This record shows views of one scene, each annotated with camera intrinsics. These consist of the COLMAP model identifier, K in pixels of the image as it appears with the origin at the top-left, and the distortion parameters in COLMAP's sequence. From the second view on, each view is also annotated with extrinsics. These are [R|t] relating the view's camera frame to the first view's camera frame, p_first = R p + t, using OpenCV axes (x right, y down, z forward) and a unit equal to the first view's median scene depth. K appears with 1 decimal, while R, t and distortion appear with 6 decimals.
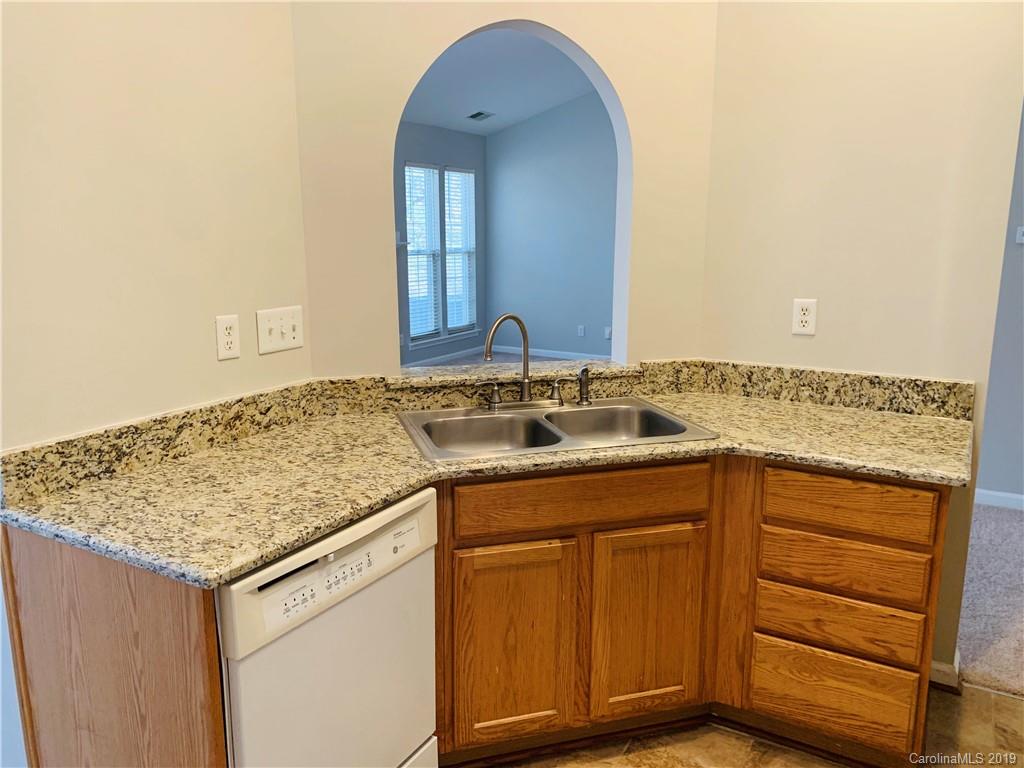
lens RADIAL K [[777.5, 0, 513.9], [0, 777.5, 384.6], [0, 0, 1]] dist [0.040840, -0.041661]
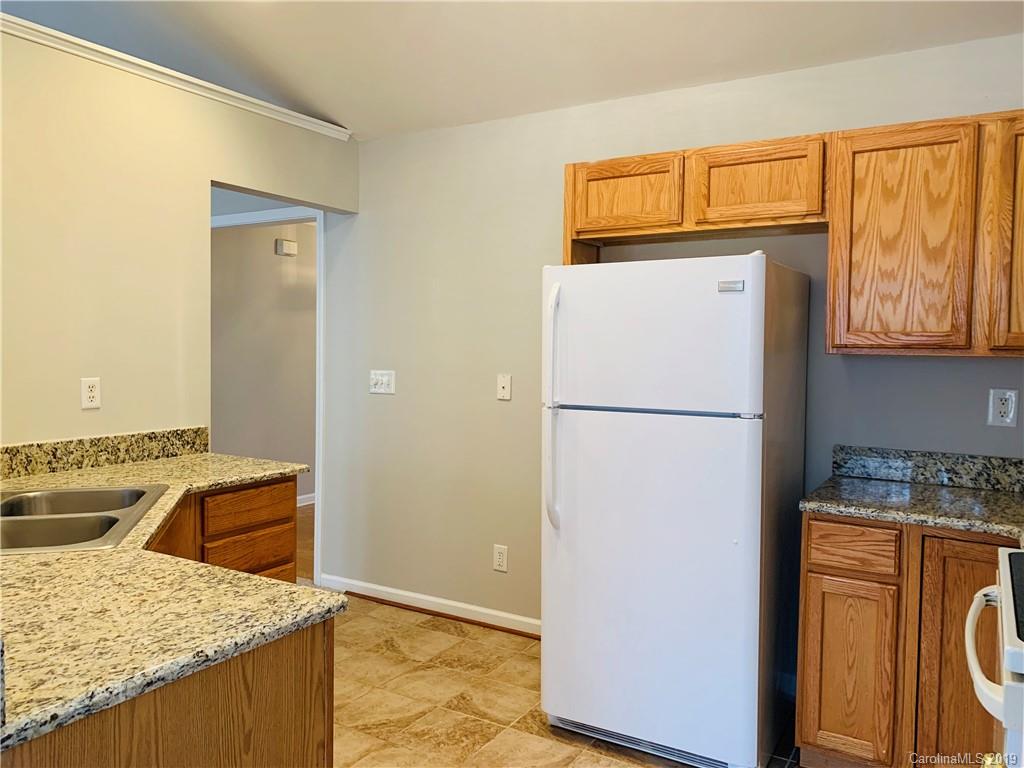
lens RADIAL K [[777.5, 0, 509.1], [0, 777.5, 385.9], [0, 0, 1]] dist [0.040840, -0.041661]
pose [[0.033460, -0.054535, 0.997951, -0.781041], [0.189050, 0.980829, 0.047261, -0.035122], [-0.981397, 0.187082, 0.043129, 0.342920]]
